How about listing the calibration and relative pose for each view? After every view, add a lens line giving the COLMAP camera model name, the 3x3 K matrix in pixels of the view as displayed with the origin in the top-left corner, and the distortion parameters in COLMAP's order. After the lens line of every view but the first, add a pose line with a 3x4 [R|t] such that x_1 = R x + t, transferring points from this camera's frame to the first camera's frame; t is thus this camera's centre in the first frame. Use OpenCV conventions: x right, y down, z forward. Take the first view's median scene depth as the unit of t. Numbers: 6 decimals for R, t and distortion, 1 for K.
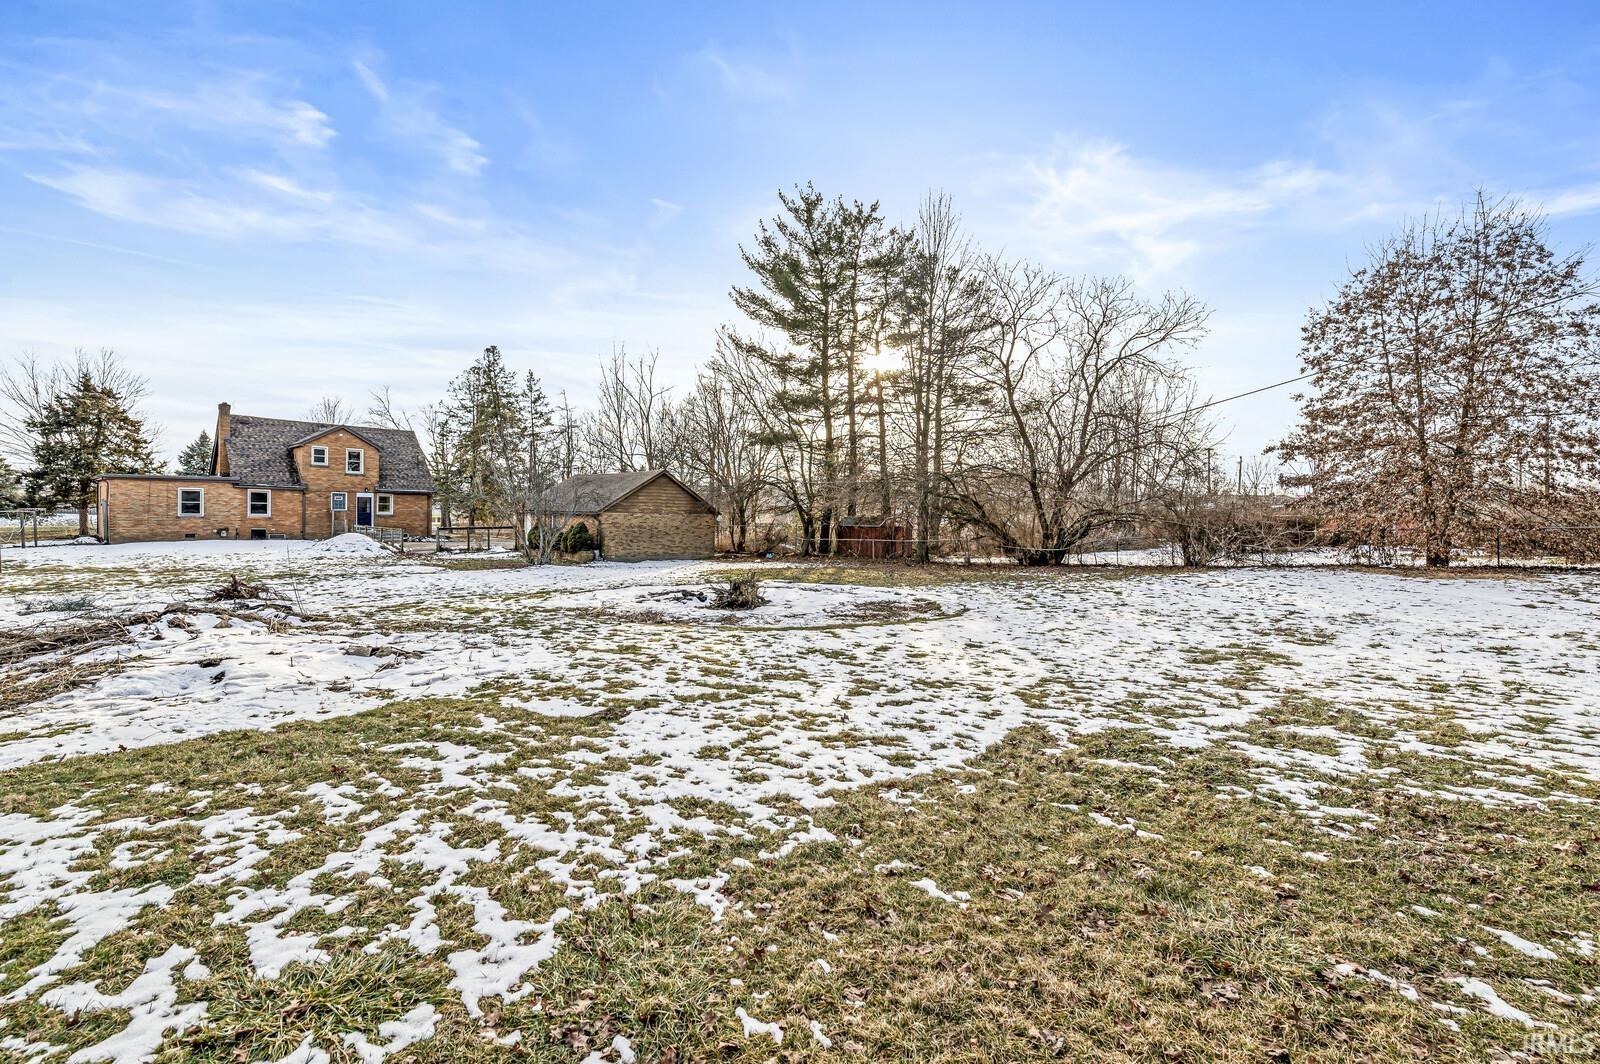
lens RADIAL K [[700.3, 0, 801.8], [0, 700.3, 525.4], [0, 0, 1]] dist [0.002062, -0.000536]
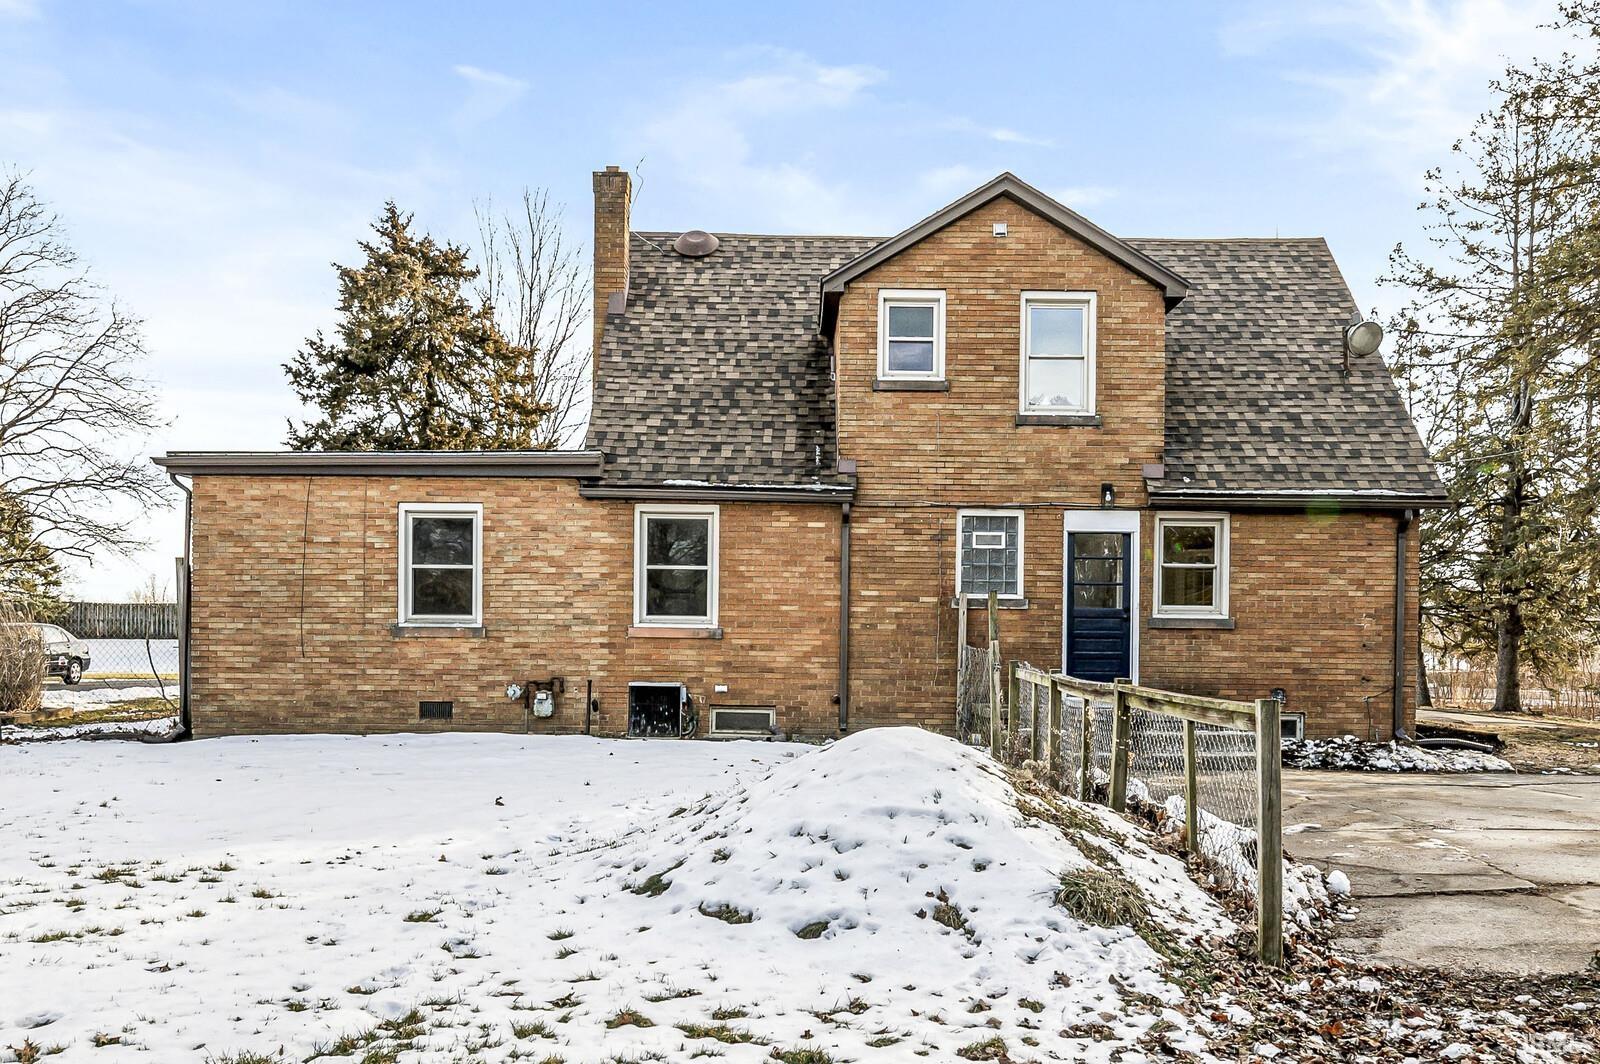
lens RADIAL K [[700.3, 0, 799.2], [0, 700.3, 534.9], [0, 0, 1]] dist [0.002062, -0.000536]
pose [[0.665508, 0.001006, -0.746390, -0.584353], [-0.011515, 0.999894, -0.008920, -0.040537], [0.746302, 0.014531, 0.665449, 0.882524]]
